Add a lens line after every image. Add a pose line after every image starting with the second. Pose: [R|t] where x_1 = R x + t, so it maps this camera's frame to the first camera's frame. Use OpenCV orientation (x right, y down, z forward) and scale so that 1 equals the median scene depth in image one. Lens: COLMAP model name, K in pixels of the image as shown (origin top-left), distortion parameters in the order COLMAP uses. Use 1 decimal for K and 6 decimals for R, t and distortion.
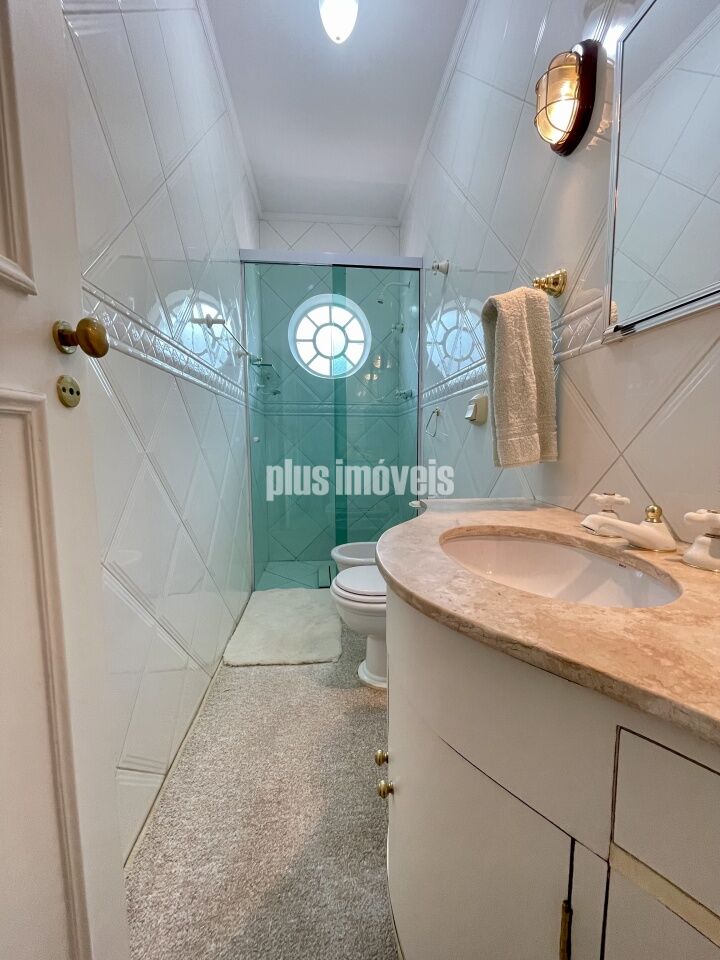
lens RADIAL K [[387.7, 0, 358.1], [0, 387.7, 481.0], [0, 0, 1]] dist [-0.001539, 0.000384]
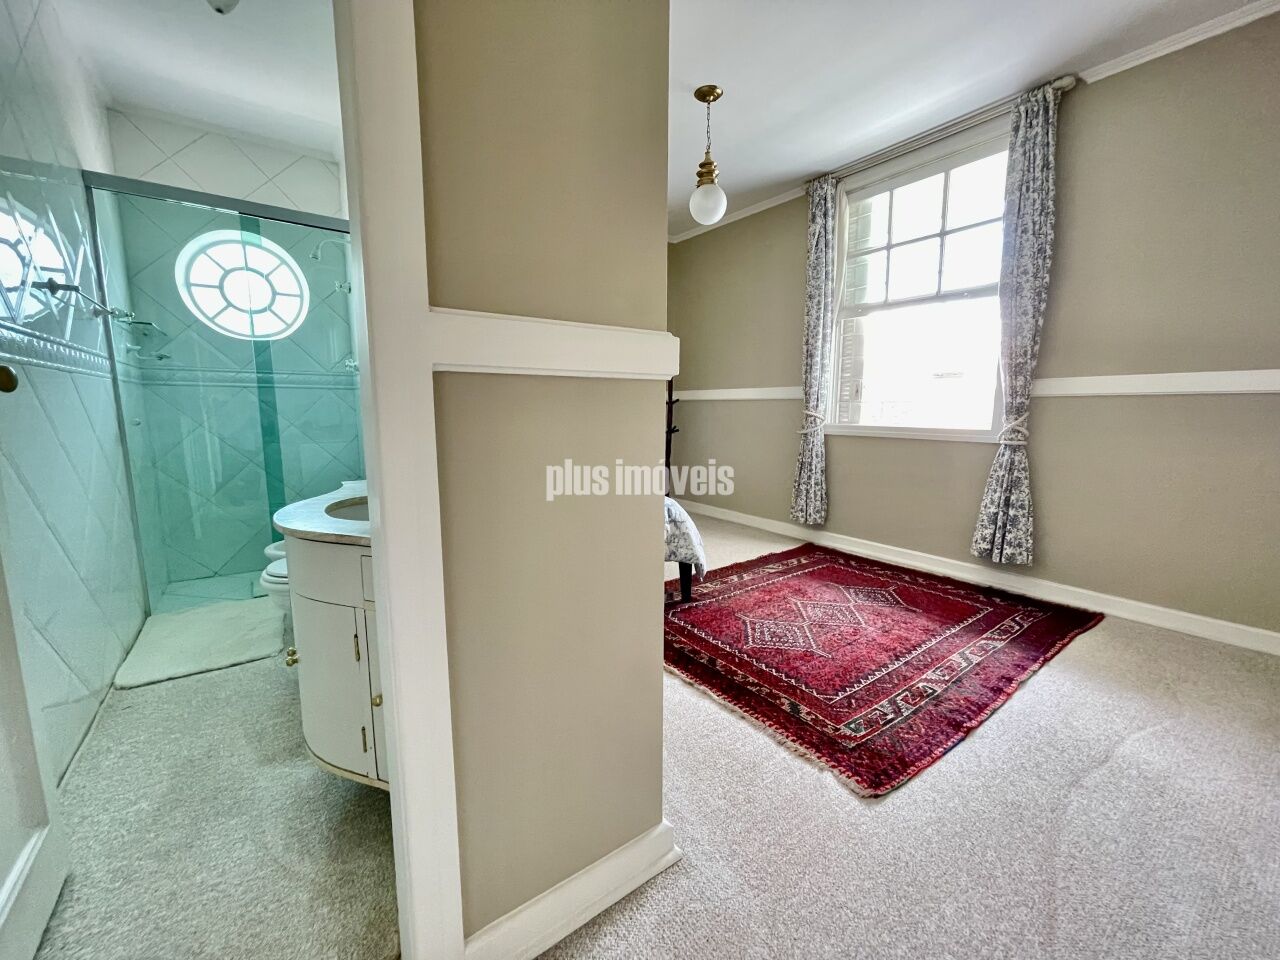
lens RADIAL K [[516.9, 0, 647.4], [0, 516.9, 480.3], [0, 0, 1]] dist [-0.001539, 0.000384]
pose [[0.853715, -0.063841, 0.516812, 0.059586], [0.041304, 0.997631, 0.055006, -0.003582], [-0.519100, -0.025613, 0.854330, -0.351159]]
